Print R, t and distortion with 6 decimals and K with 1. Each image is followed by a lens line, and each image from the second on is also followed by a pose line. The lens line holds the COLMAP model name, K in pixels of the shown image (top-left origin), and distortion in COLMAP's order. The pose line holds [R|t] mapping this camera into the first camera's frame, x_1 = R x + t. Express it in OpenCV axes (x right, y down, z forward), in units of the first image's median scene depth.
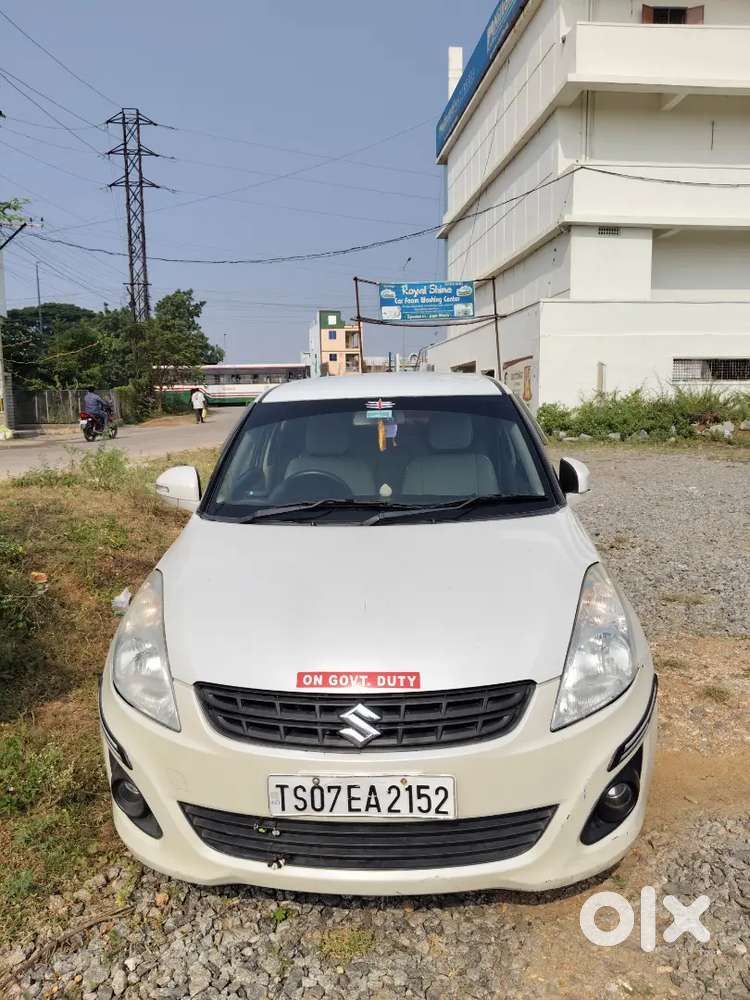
lens RADIAL K [[808.7, 0, 360.6], [0, 808.7, 507.5], [0, 0, 1]] dist [0.122258, -0.255106]
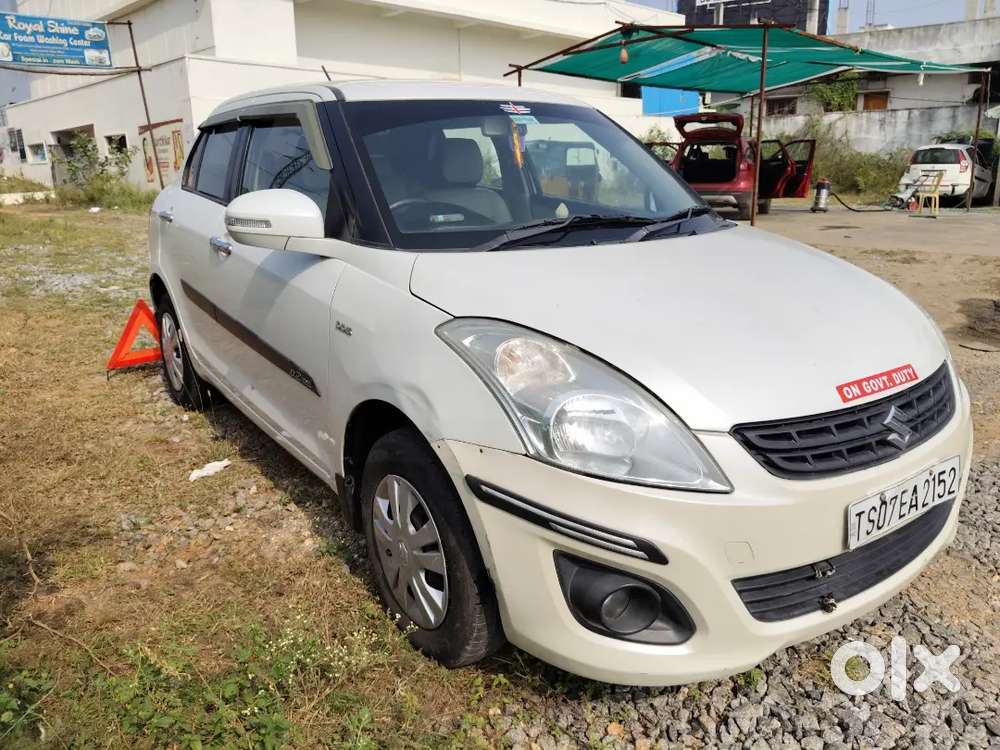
lens RADIAL K [[802.0, 0, 500.3], [0, 802.0, 375.6], [0, 0, 1]] dist [-0.011155, 0.000616]
pose [[0.741602, -0.153054, 0.653148, -0.904109], [0.088420, 0.987432, 0.130993, 0.051278], [-0.664988, -0.039394, 0.745814, 0.622594]]
